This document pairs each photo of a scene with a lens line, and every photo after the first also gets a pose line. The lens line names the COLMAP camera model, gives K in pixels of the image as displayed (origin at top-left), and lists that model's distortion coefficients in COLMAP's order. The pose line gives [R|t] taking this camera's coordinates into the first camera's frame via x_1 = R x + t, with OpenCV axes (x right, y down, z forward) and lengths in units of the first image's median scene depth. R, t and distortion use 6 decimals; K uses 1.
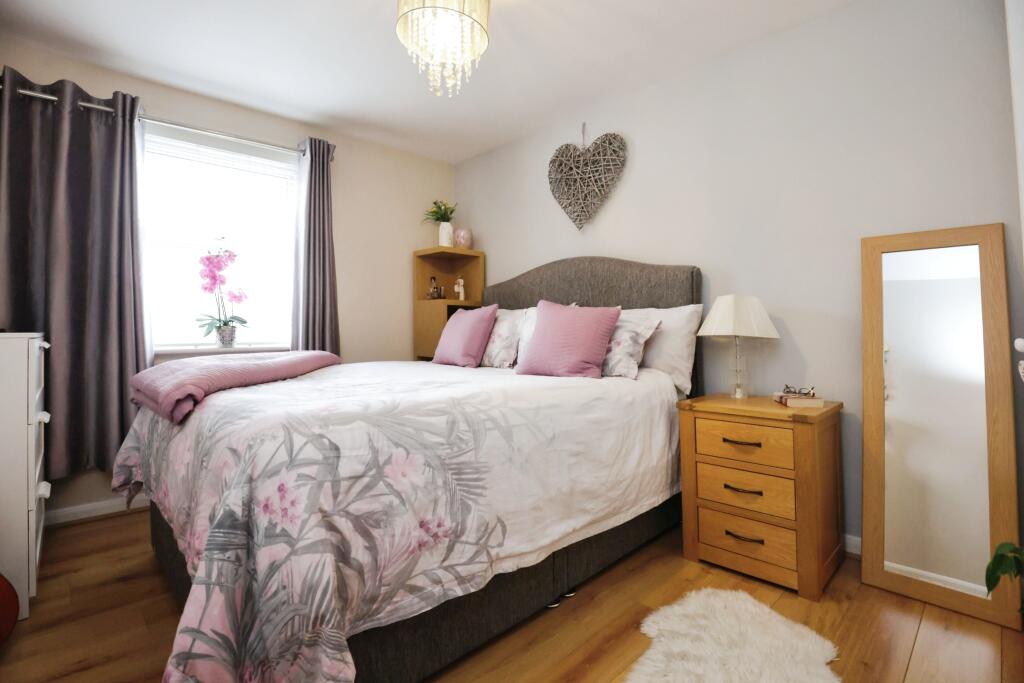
lens RADIAL K [[485.9, 0, 513.1], [0, 485.9, 318.5], [0, 0, 1]] dist [-0.018562, -0.000409]
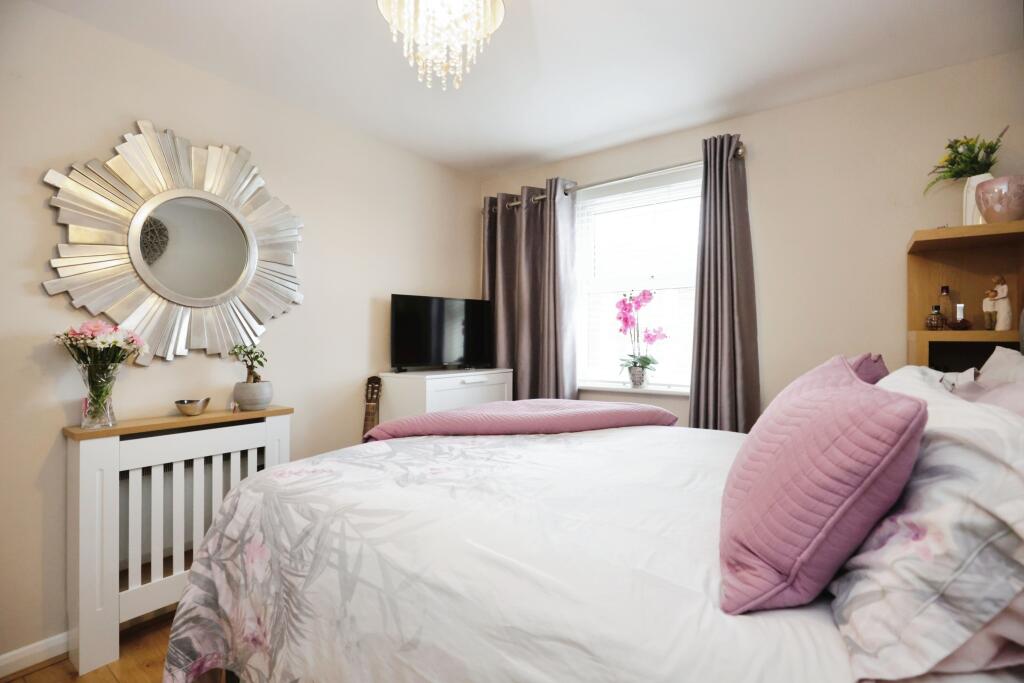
lens RADIAL K [[479.8, 0, 514.4], [0, 479.8, 346.0], [0, 0, 1]] dist [-0.015983, -0.000086]
pose [[0.171785, 0.015949, -0.985005, 0.416942], [0.023583, 0.999516, 0.020297, -0.064508], [0.984852, -0.026716, 0.171326, 0.689919]]
